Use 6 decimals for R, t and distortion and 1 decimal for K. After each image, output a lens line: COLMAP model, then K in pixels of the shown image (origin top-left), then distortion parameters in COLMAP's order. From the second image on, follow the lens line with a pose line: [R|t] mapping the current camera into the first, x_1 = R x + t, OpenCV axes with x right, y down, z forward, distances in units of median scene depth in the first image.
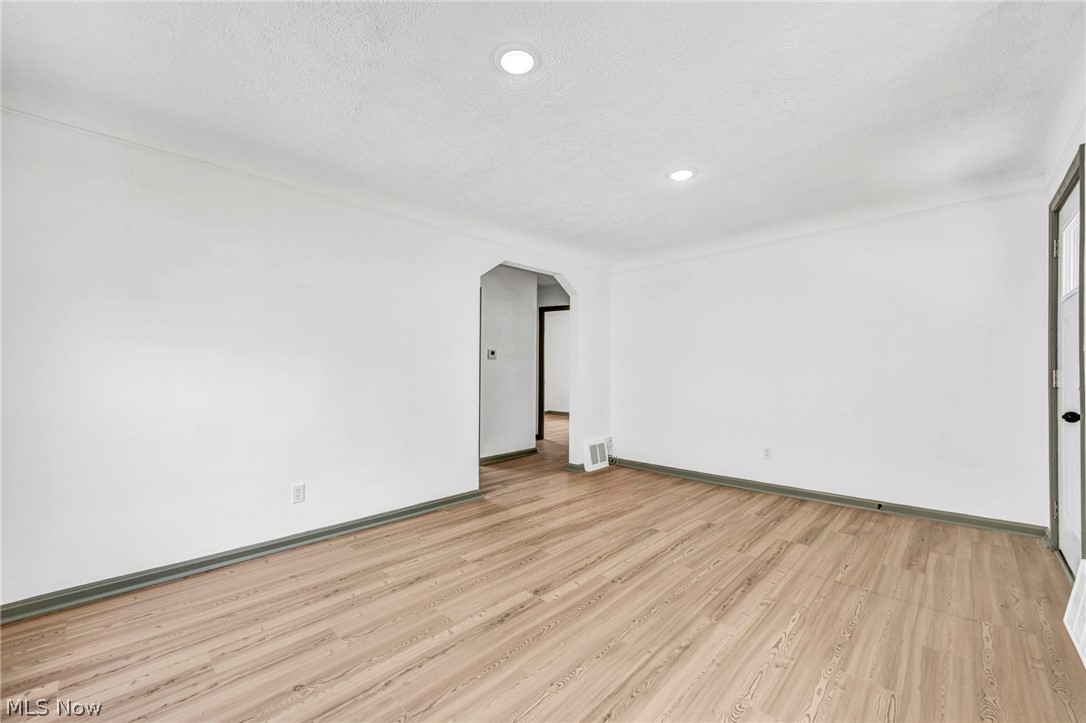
lens RADIAL K [[430.5, 0, 541.3], [0, 430.5, 357.3], [0, 0, 1]] dist [-0.000229, -0.000057]
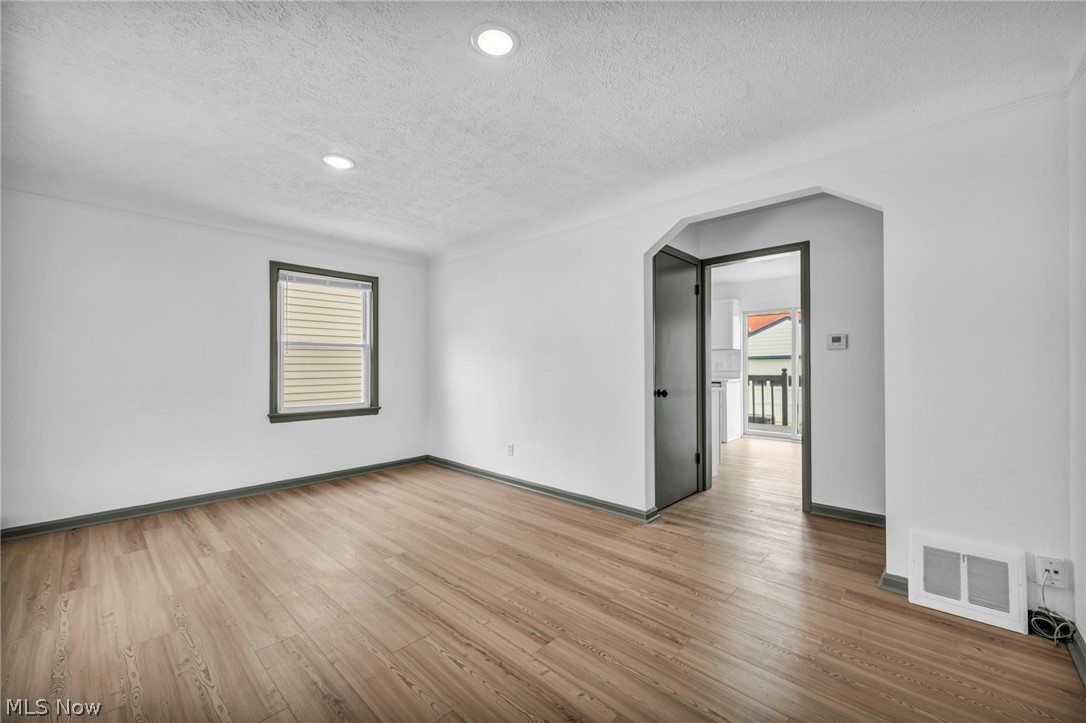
lens RADIAL K [[430.5, 0, 541.3], [0, 430.5, 357.3], [0, 0, 1]] dist [-0.000229, -0.000057]
pose [[0.020605, -0.020492, -0.999578, 0.919400], [0.031445, 0.999309, -0.019839, 0.026854], [0.999293, -0.031023, 0.021235, 1.058072]]
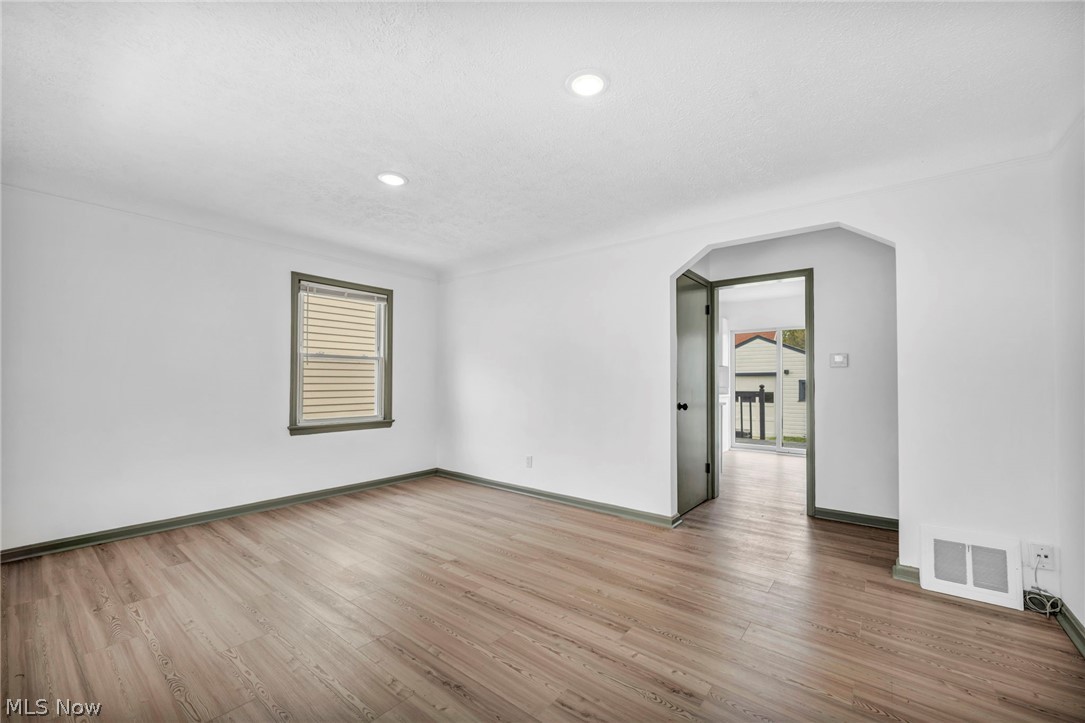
lens RADIAL K [[436.6, 0, 540.7], [0, 436.6, 368.8], [0, 0, 1]] dist [0.000154, 0.000026]
pose [[0.098328, -0.027666, -0.994769, 0.976926], [0.022869, 0.999412, -0.025535, 0.025384], [0.994891, -0.020238, 0.098903, 0.871079]]
